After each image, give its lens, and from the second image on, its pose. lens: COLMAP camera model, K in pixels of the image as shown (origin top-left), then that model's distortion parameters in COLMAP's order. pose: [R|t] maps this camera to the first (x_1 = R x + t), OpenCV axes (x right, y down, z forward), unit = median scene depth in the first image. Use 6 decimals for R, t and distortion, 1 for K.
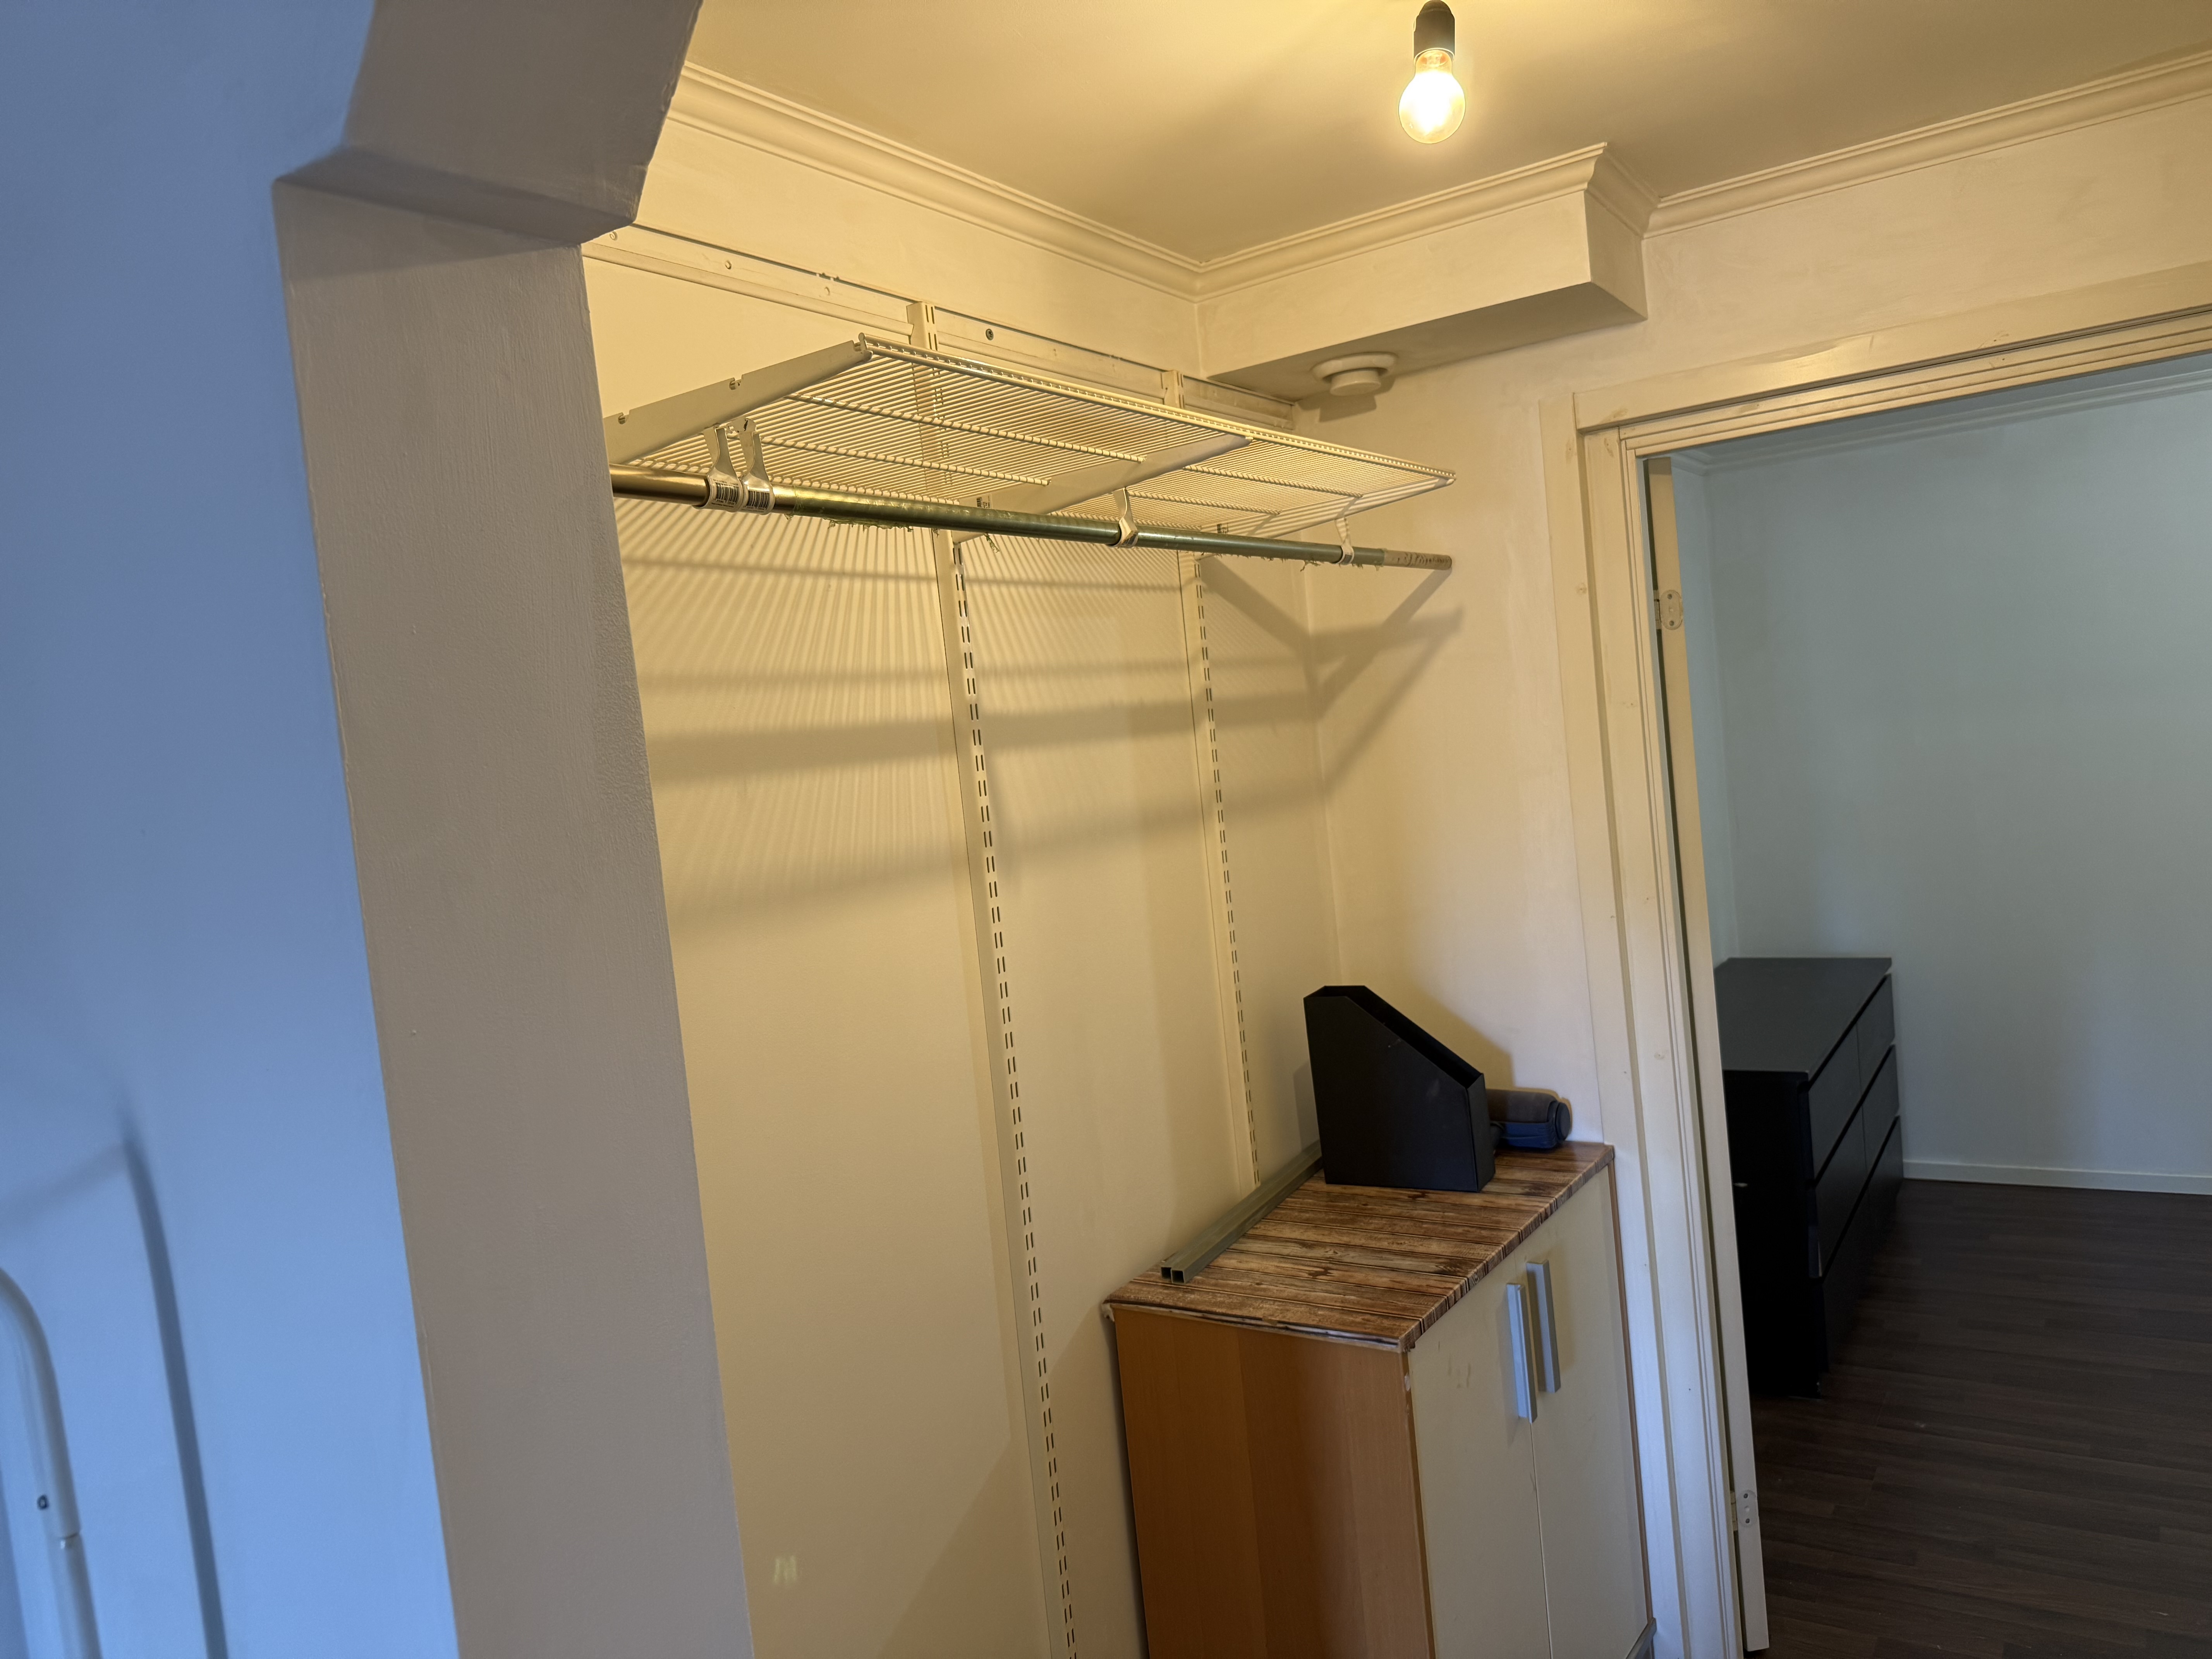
lens RADIAL K [[1556.3, 0, 1049.9], [0, 1556.3, 839.5], [0, 0, 1]] dist [0.002474, -0.014714]
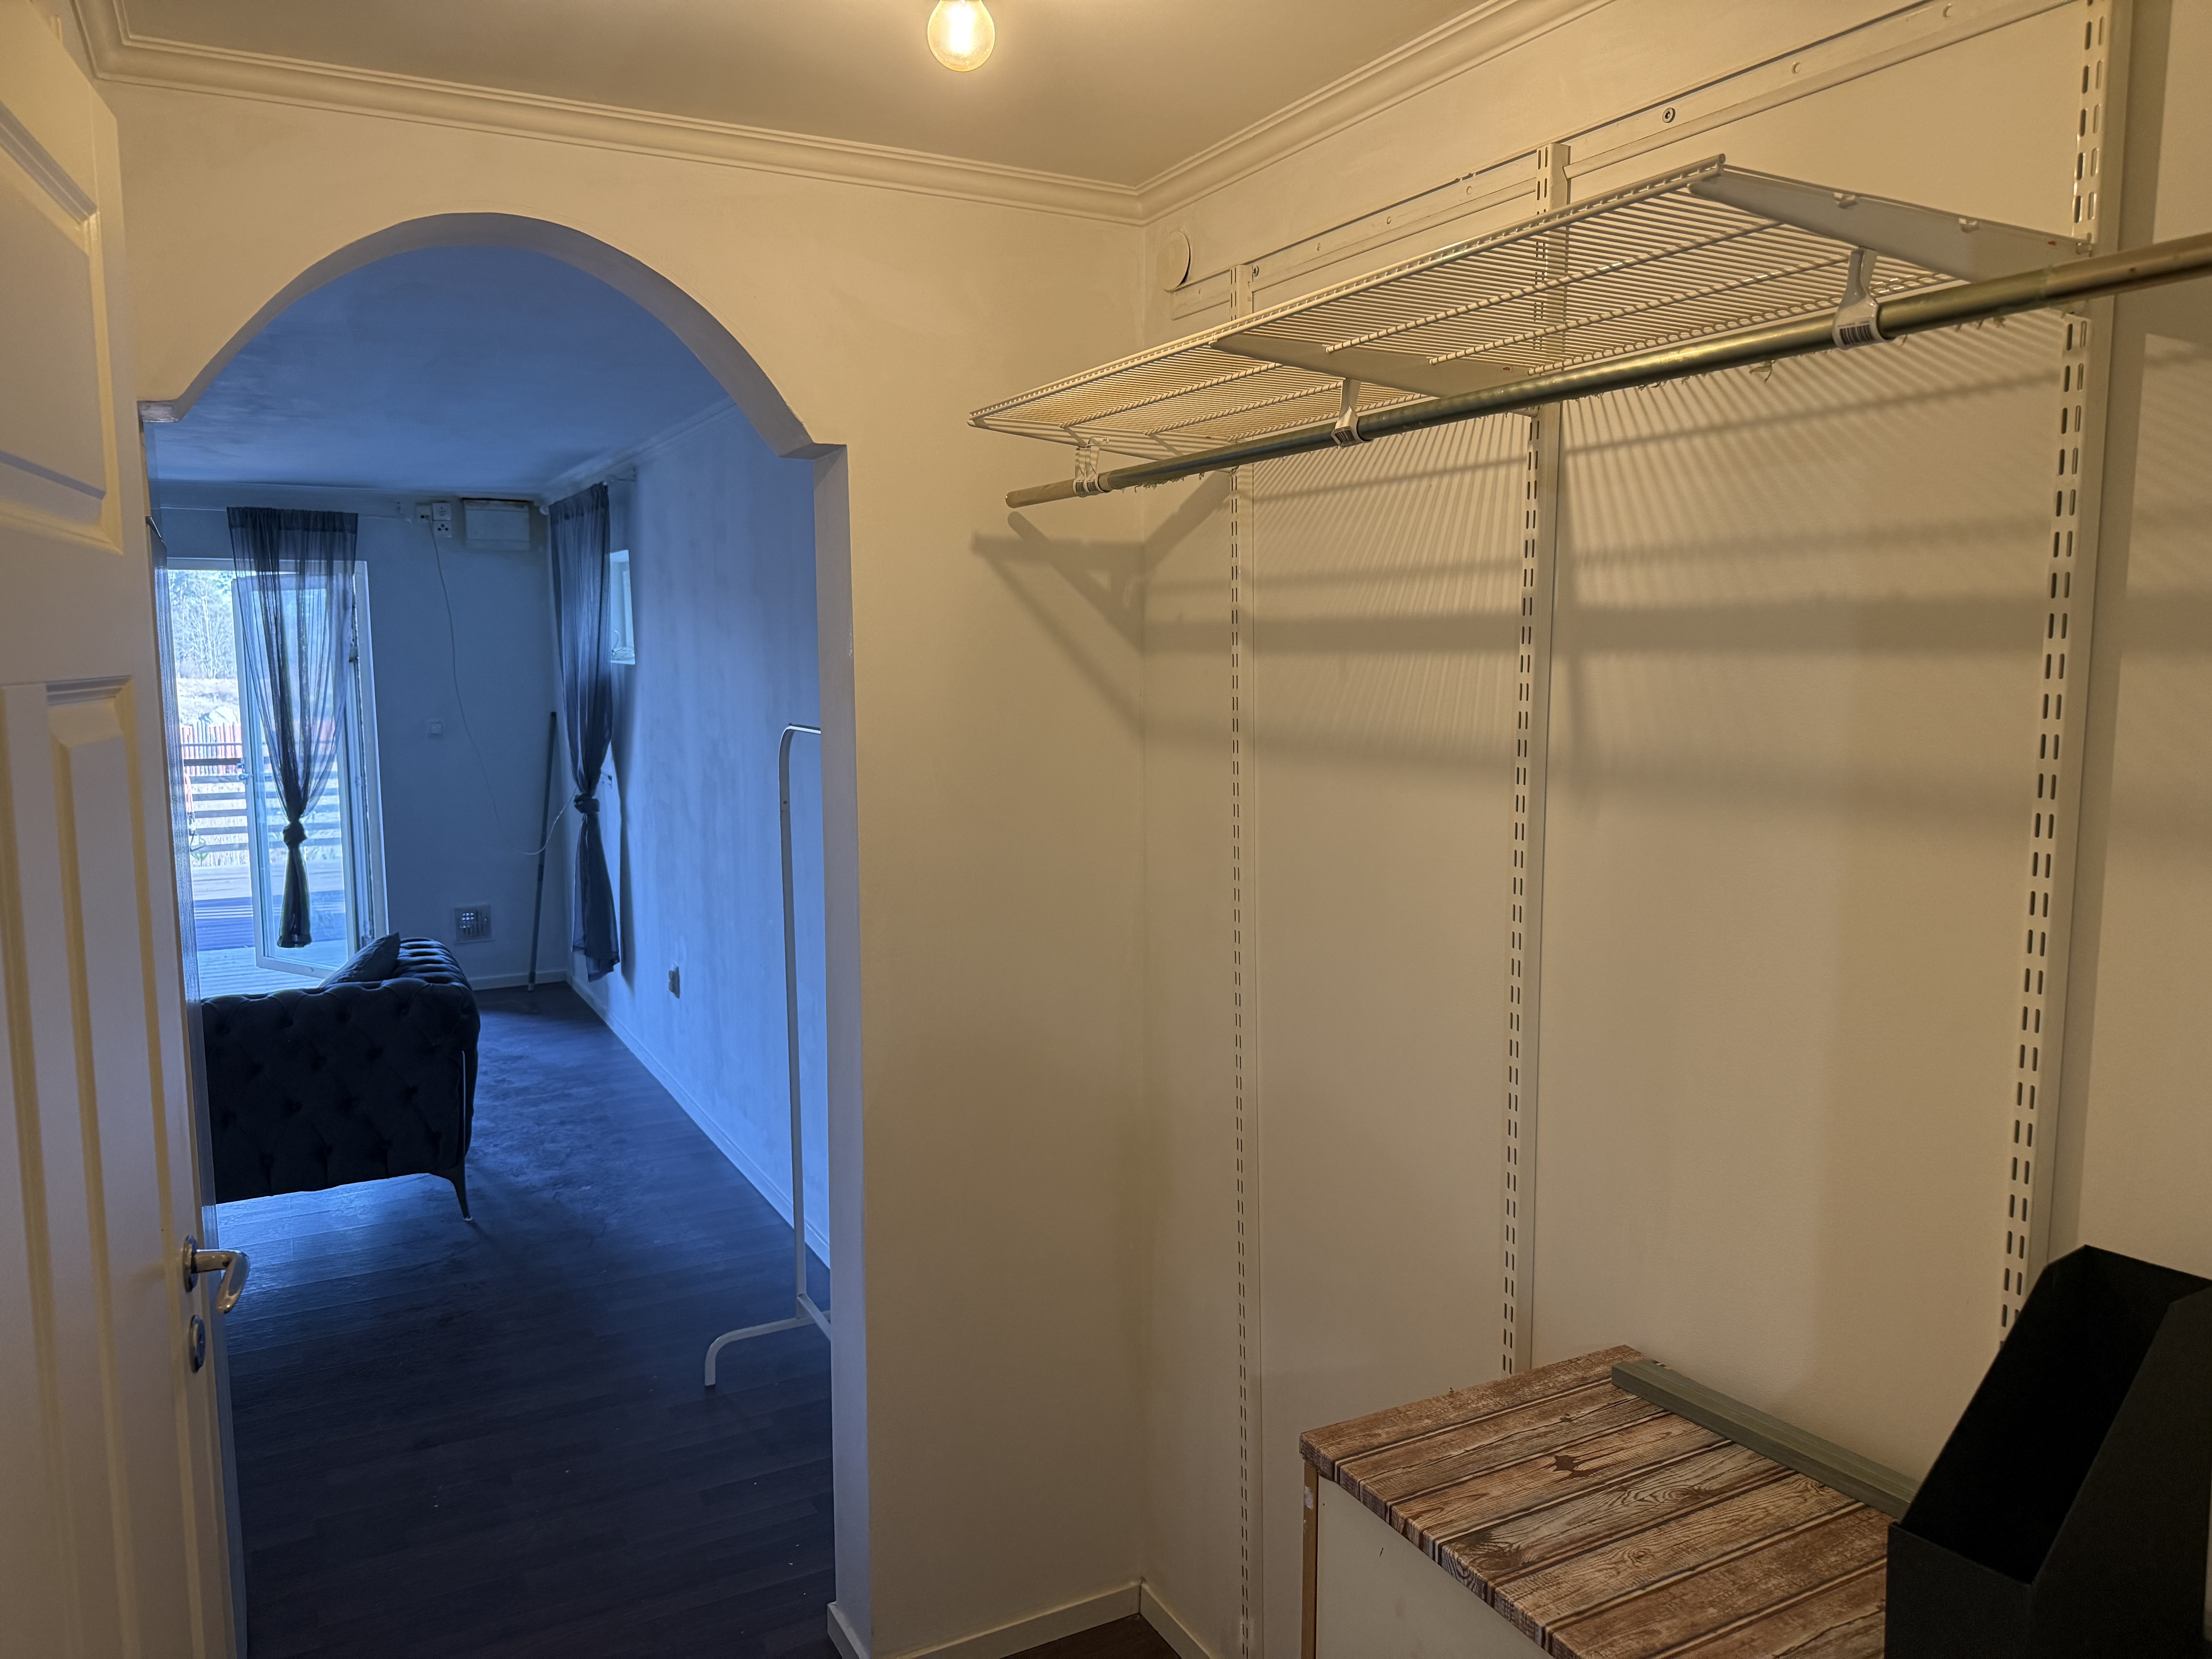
lens RADIAL K [[1556.3, 0, 1104.8], [0, 1556.3, 835.6], [0, 0, 1]] dist [0.002474, -0.014714]
pose [[-0.456107, 0.202945, -0.866475, 0.827877], [-0.006180, 0.972904, 0.231126, -0.150992], [0.889903, 0.110774, -0.442495, 1.127479]]
